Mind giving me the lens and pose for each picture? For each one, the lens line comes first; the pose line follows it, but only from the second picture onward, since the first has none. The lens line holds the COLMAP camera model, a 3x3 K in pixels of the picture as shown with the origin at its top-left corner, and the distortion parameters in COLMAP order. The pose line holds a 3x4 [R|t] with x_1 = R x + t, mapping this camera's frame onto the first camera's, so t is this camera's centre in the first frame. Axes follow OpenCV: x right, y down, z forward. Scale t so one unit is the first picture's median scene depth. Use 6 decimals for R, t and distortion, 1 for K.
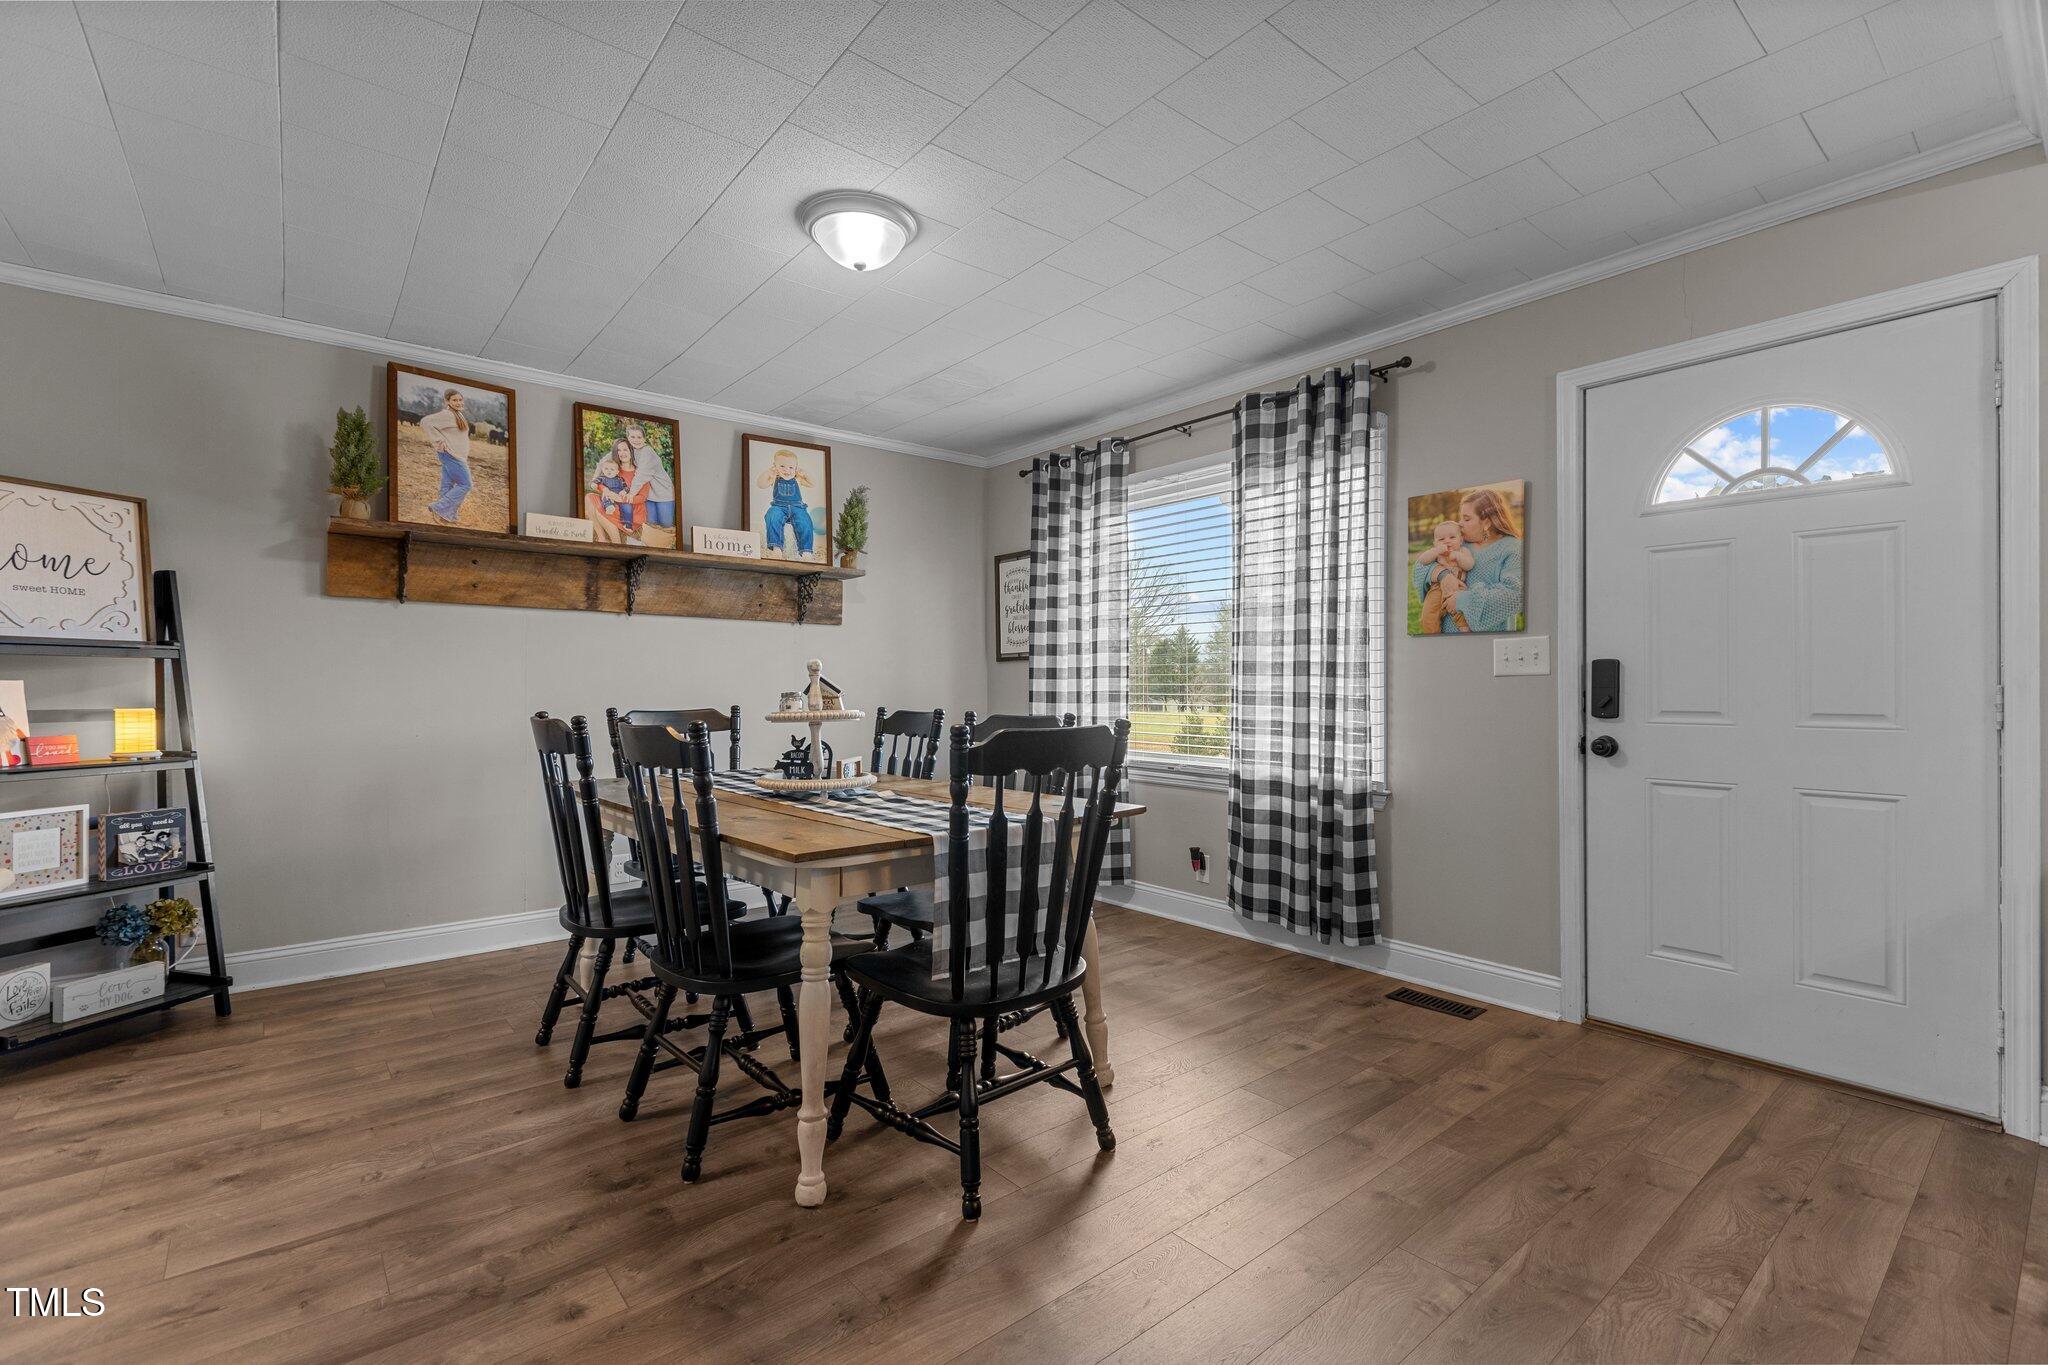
lens RADIAL K [[910.4, 0, 1060.5], [0, 910.4, 682.5], [0, 0, 1]] dist [0.000272, -0.000538]
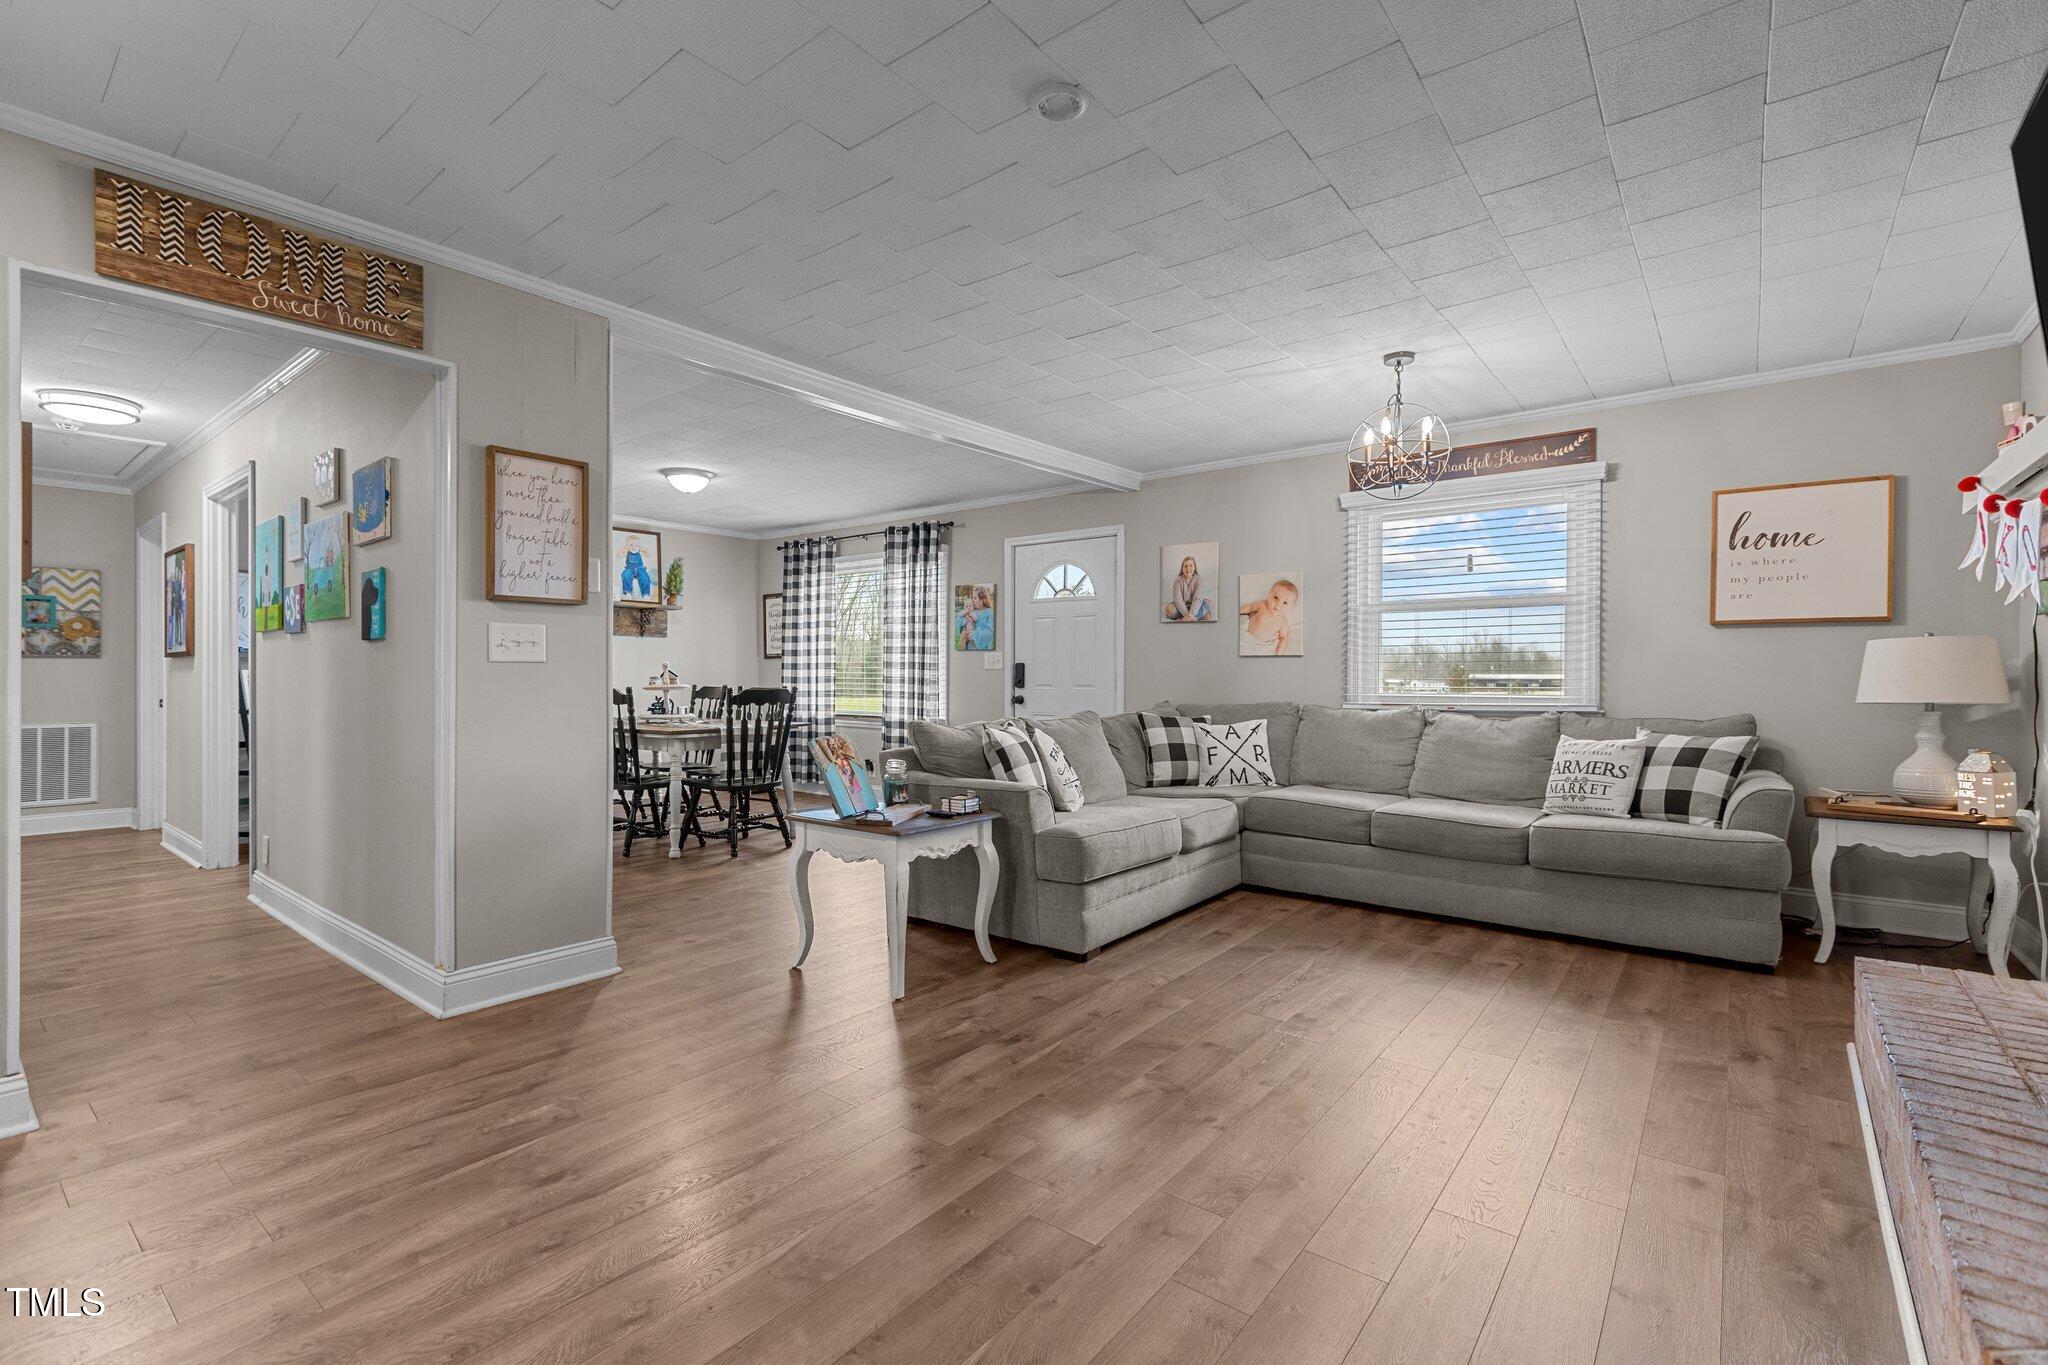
lens RADIAL K [[910.4, 0, 1033.3], [0, 910.4, 673.1], [0, 0, 1]] dist [0.000272, -0.000538]
pose [[0.983348, 0.001529, 0.181723, 0.164780], [-0.002389, 0.999987, 0.004517, -0.008202], [-0.181714, -0.004876, 0.983339, -1.064860]]
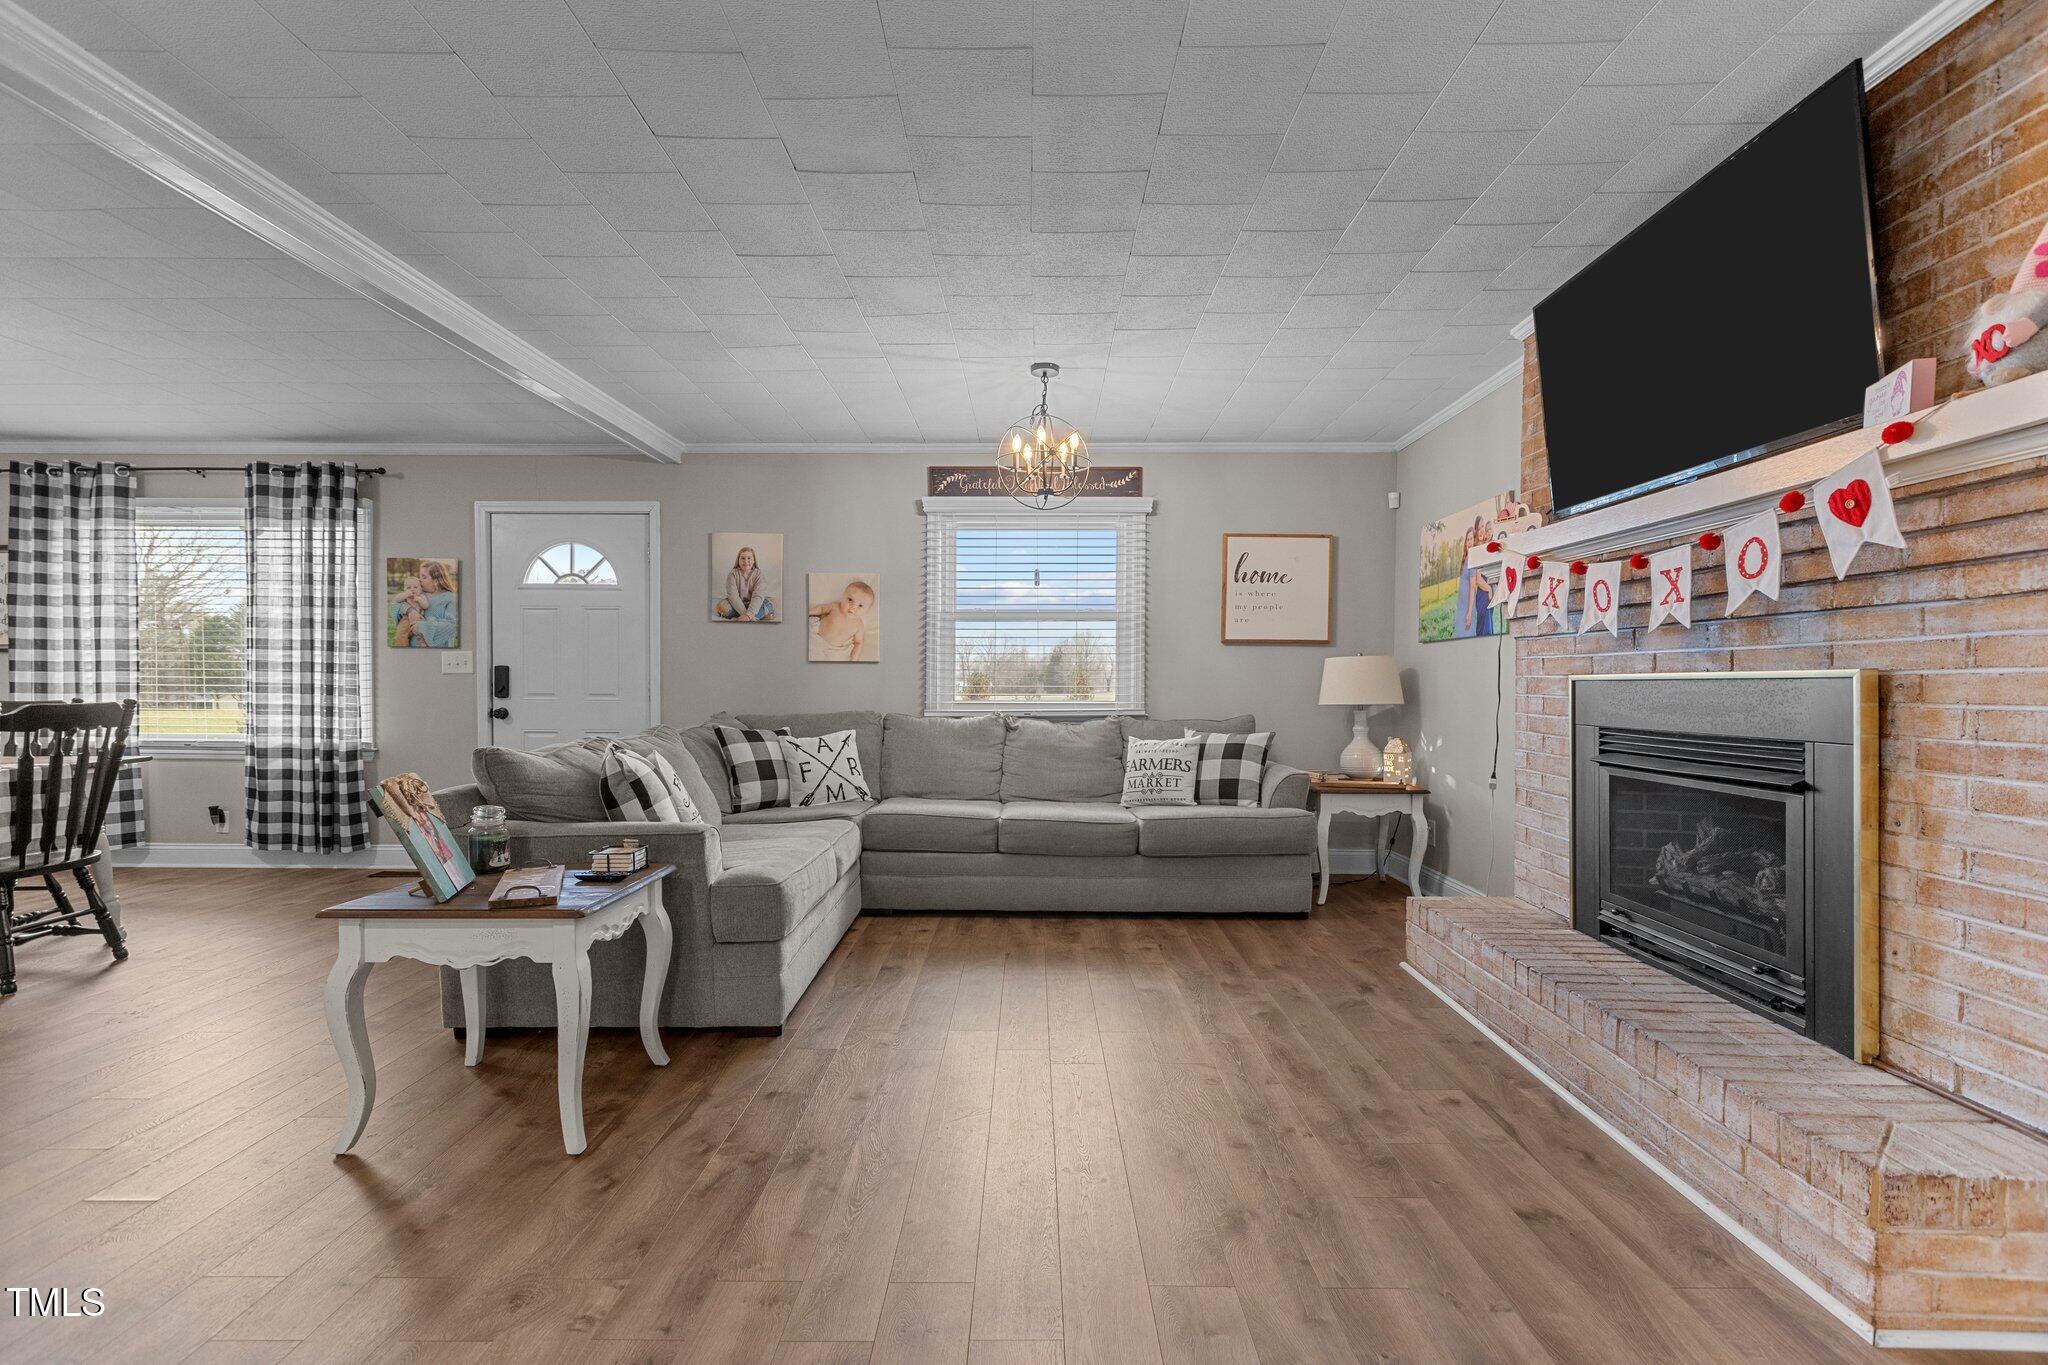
lens RADIAL K [[910.4, 0, 1025.3], [0, 910.4, 703.8], [0, 0, 1]] dist [0.000272, -0.000538]
pose [[0.666907, -0.013862, 0.745012, -0.047808], [-0.009237, 0.999596, 0.026868, -0.006222], [-0.745083, -0.024800, 0.666510, -0.798091]]
